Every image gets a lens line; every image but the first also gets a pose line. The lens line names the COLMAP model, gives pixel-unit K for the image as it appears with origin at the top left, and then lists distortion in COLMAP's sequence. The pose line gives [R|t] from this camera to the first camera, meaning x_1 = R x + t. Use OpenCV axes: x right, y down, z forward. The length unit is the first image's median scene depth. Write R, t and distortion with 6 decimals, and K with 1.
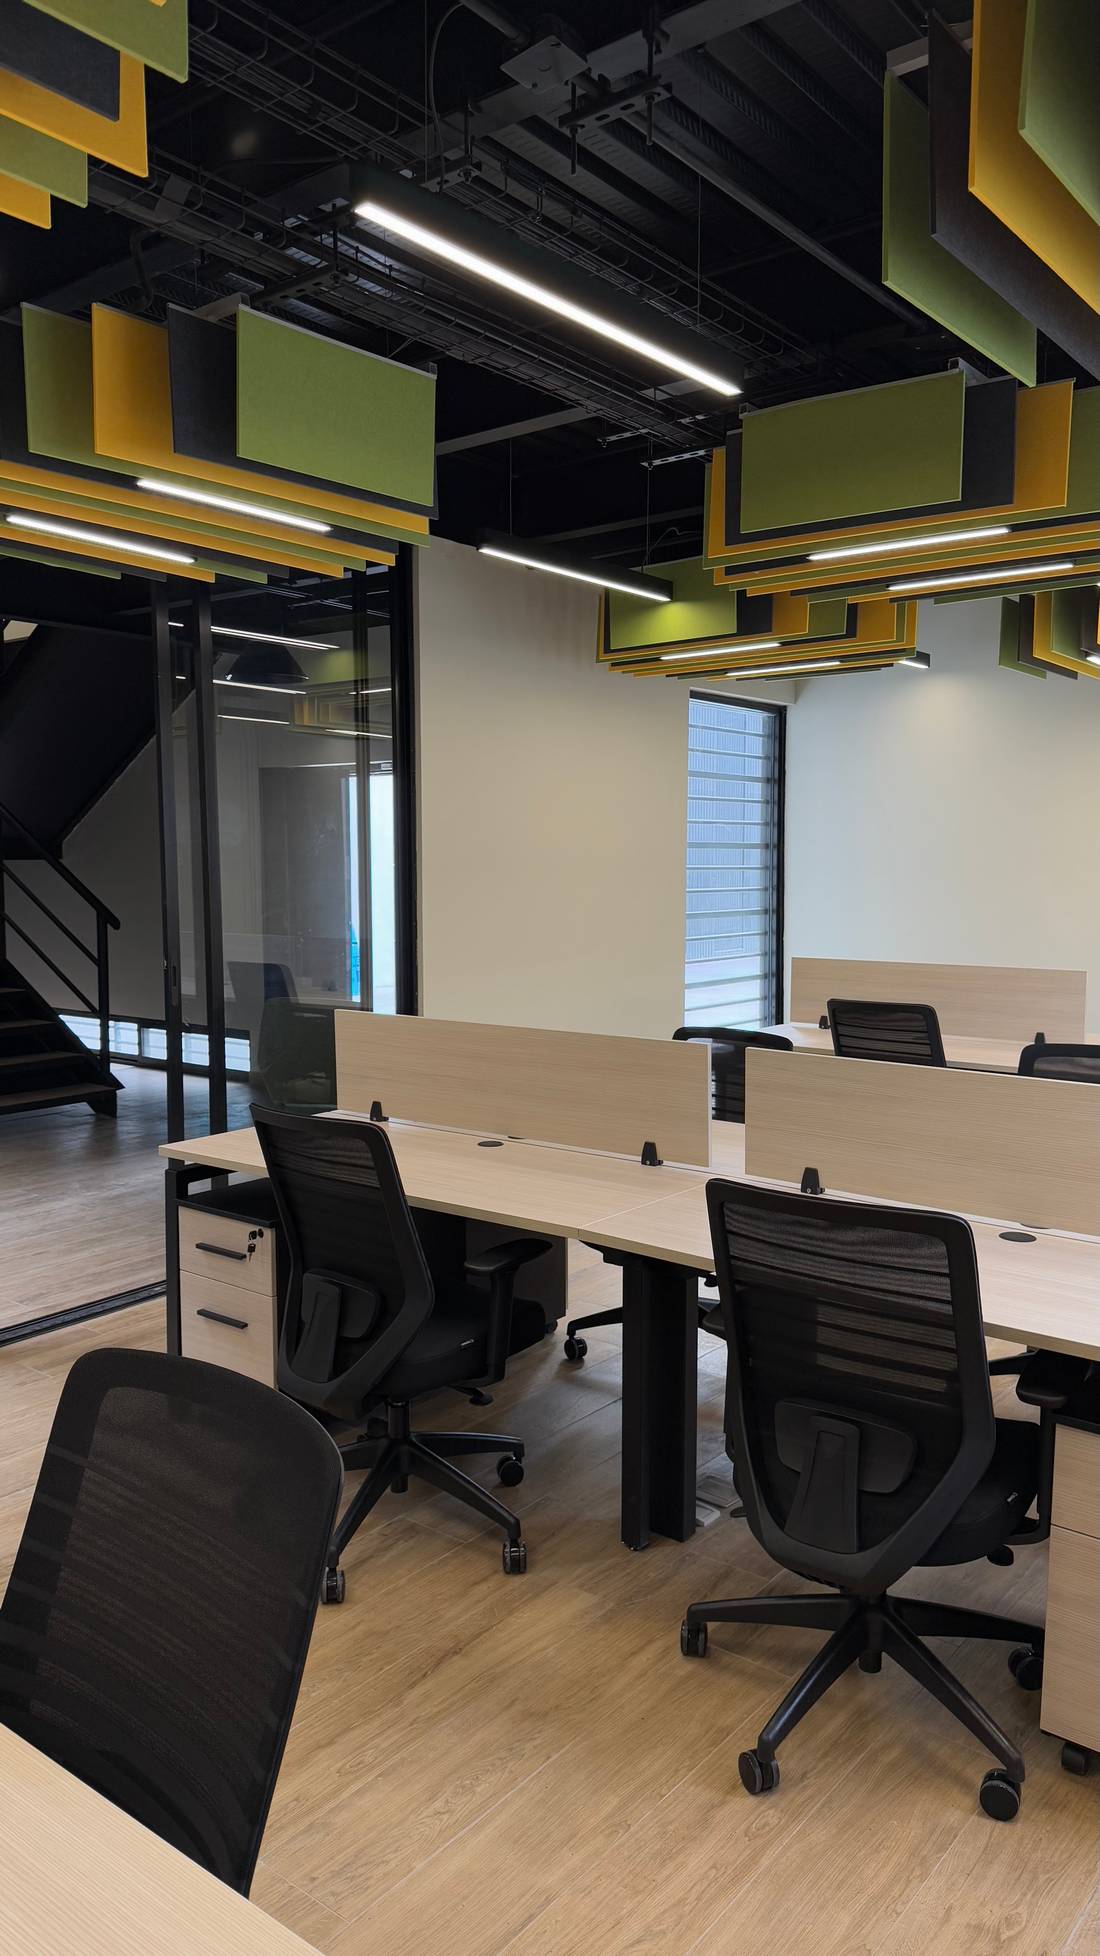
lens RADIAL K [[1351.7, 0, 536.1], [0, 1351.7, 971.3], [0, 0, 1]] dist [0.020176, -0.039970]
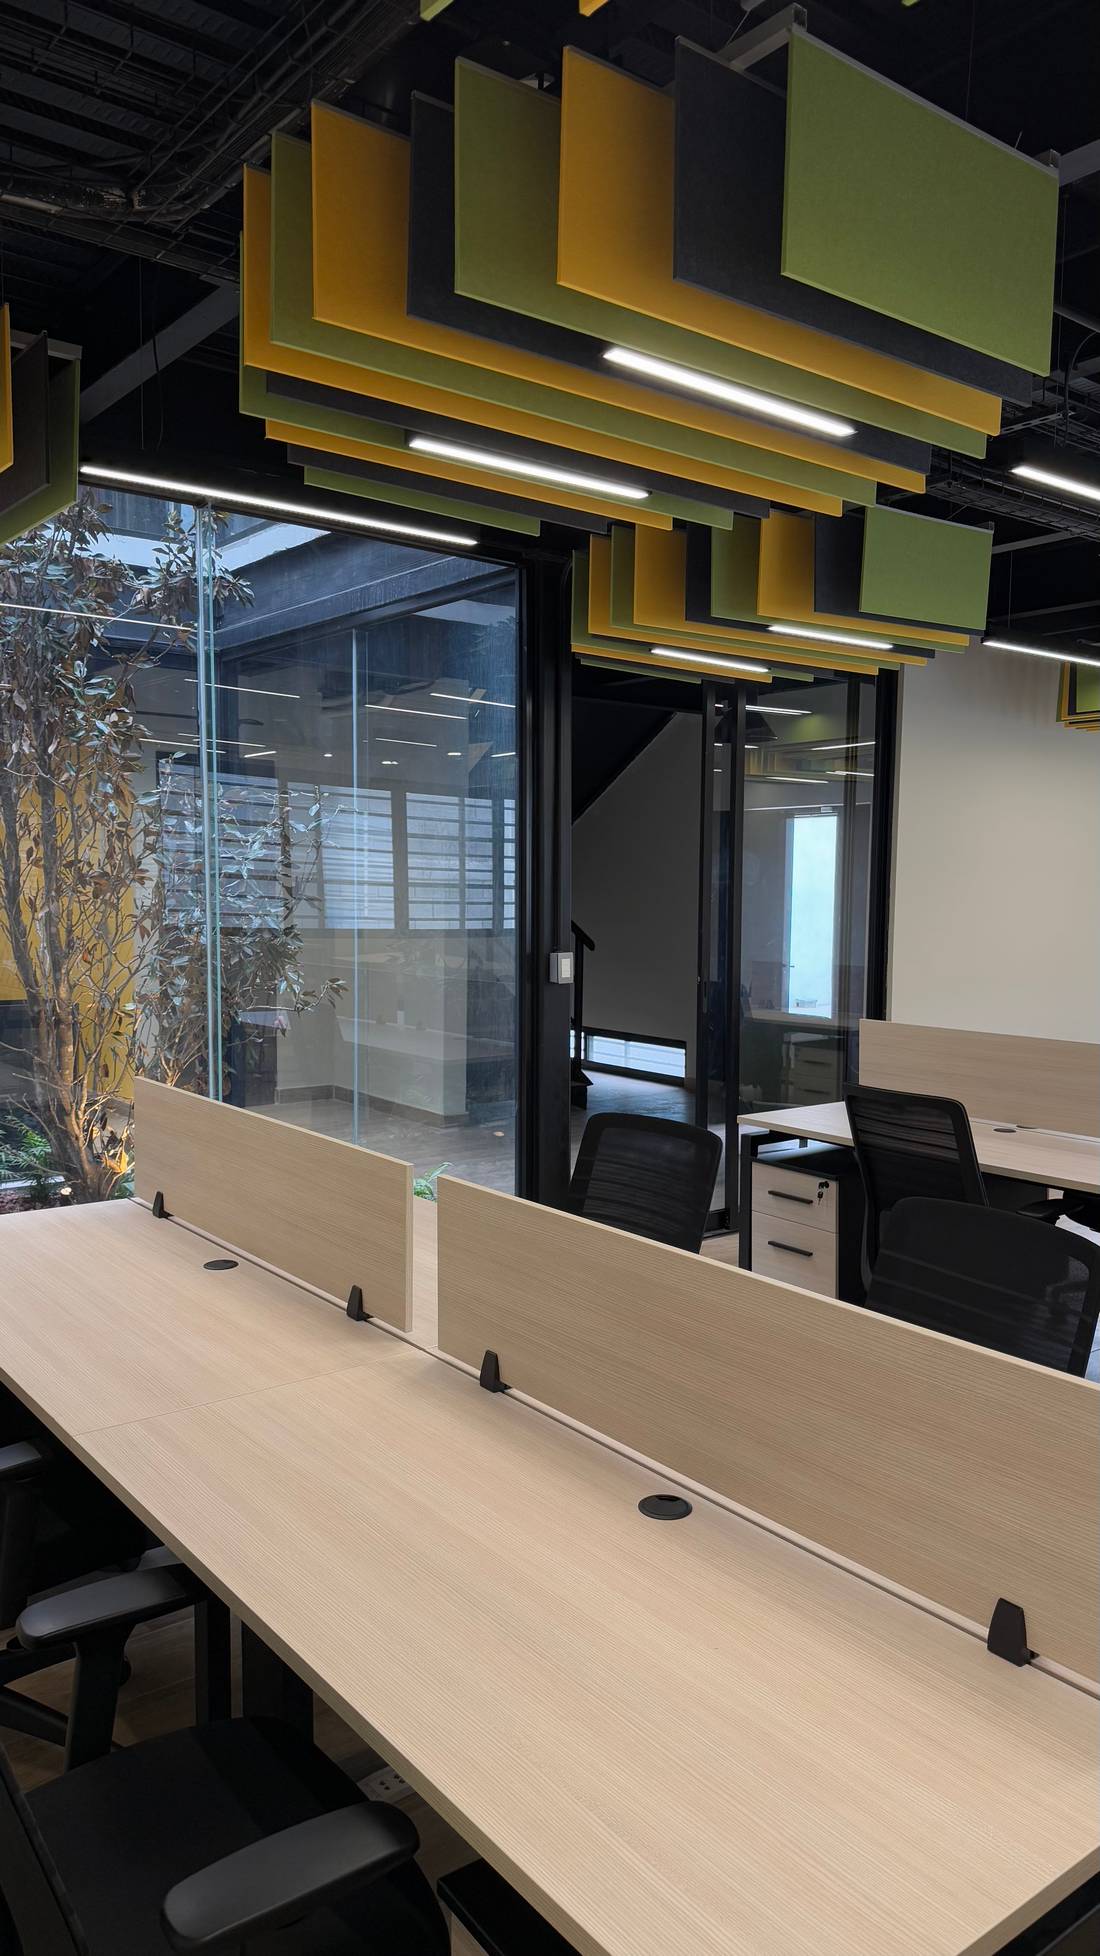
lens RADIAL K [[1351.7, 0, 534.7], [0, 1351.7, 993.9], [0, 0, 1]] dist [0.020176, -0.039970]
pose [[0.970953, 0.026278, -0.237823, -0.163218], [-0.026318, 0.999649, 0.003009, 0.010387], [0.237818, 0.003337, 0.971304, -0.335230]]
